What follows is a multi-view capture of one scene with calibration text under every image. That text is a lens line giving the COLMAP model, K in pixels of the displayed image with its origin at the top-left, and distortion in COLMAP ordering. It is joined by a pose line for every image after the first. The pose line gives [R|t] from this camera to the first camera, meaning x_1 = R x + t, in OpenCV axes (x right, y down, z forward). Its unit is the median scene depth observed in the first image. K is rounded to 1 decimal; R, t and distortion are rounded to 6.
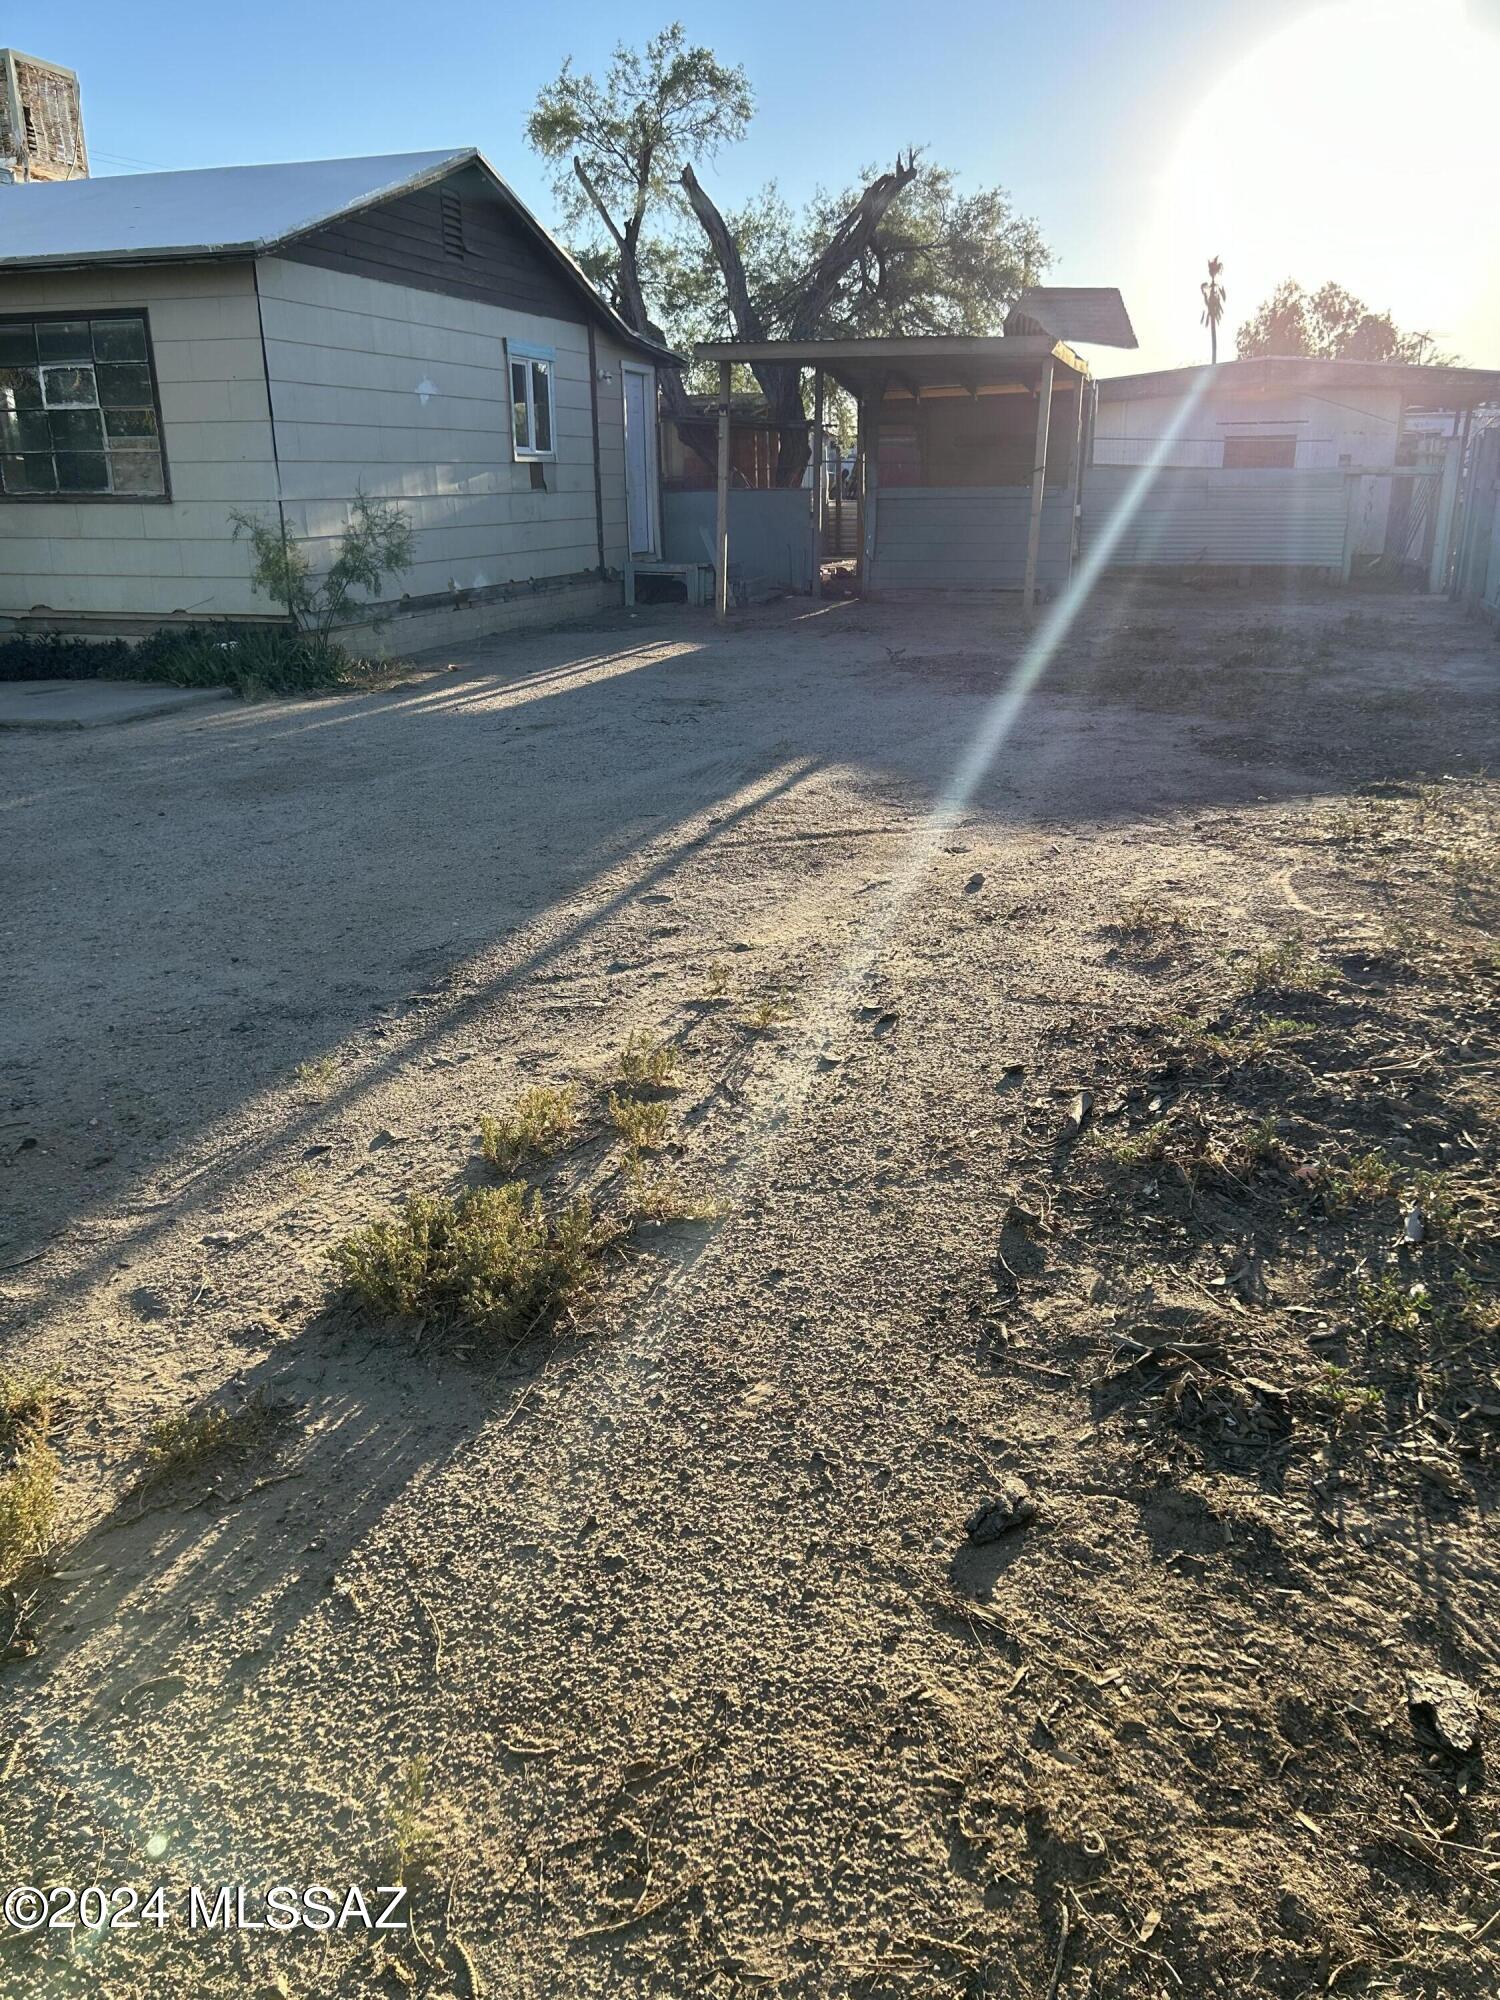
lens RADIAL K [[1522.6, 0, 750.0], [0, 1522.6, 1000.0], [0, 0, 1]] dist [0.007863, -0.026410]
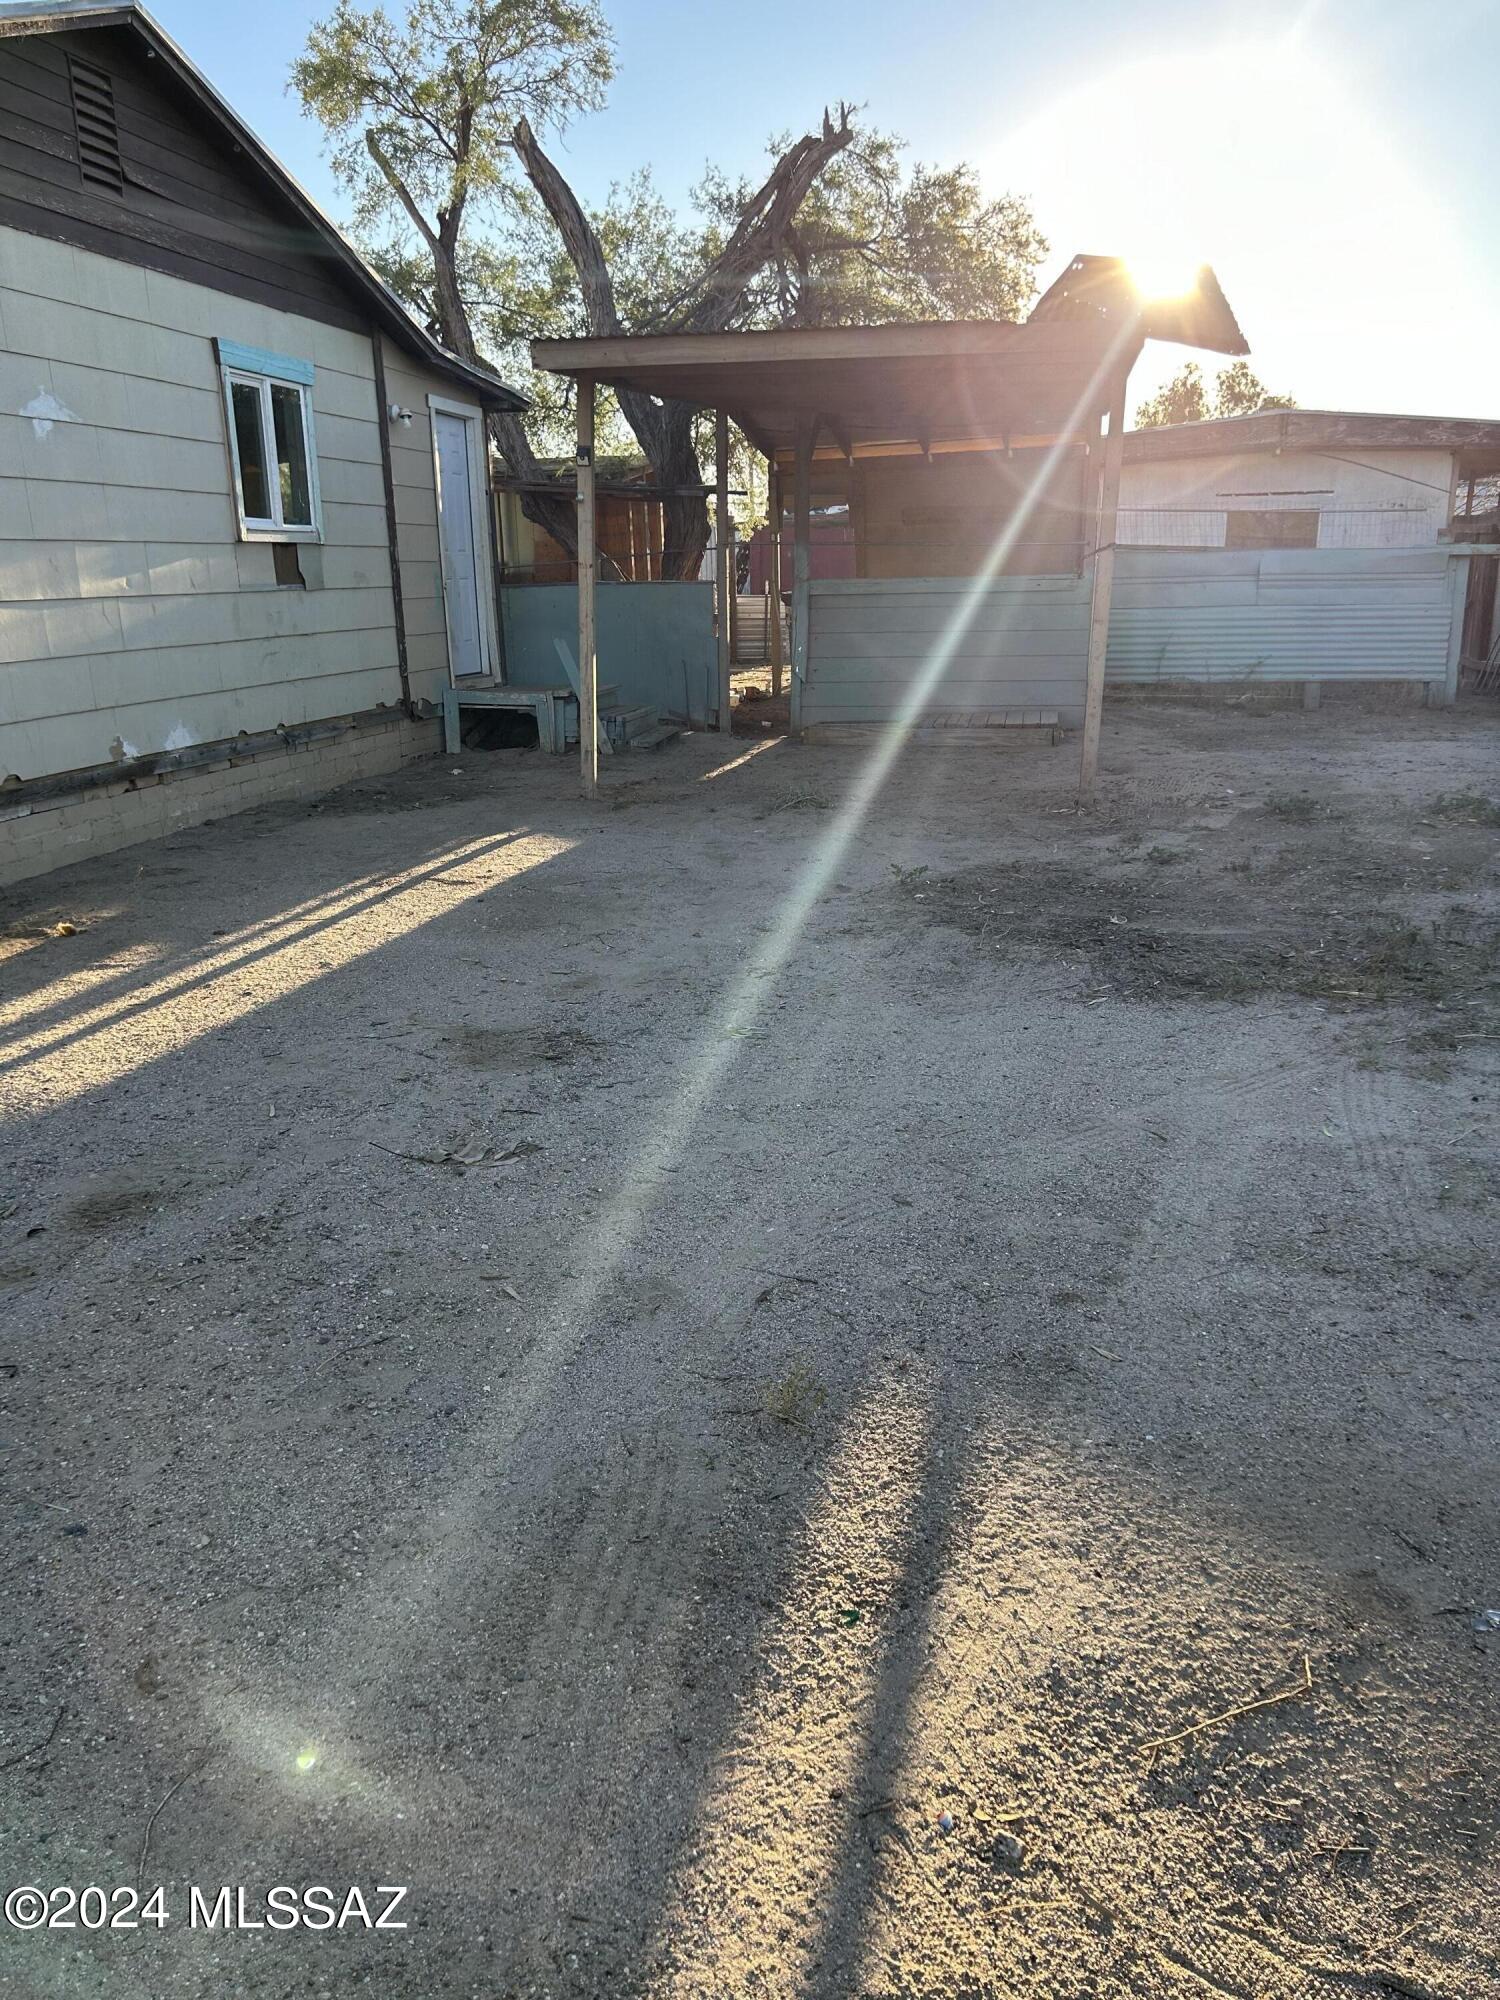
lens RADIAL K [[1522.6, 0, 750.0], [0, 1522.6, 1000.0], [0, 0, 1]] dist [0.007863, -0.026410]
pose [[0.996324, -0.029890, 0.080278, -0.005329], [0.034271, 0.997965, -0.053765, -0.106513], [-0.078508, 0.056319, 0.995321, 0.316899]]
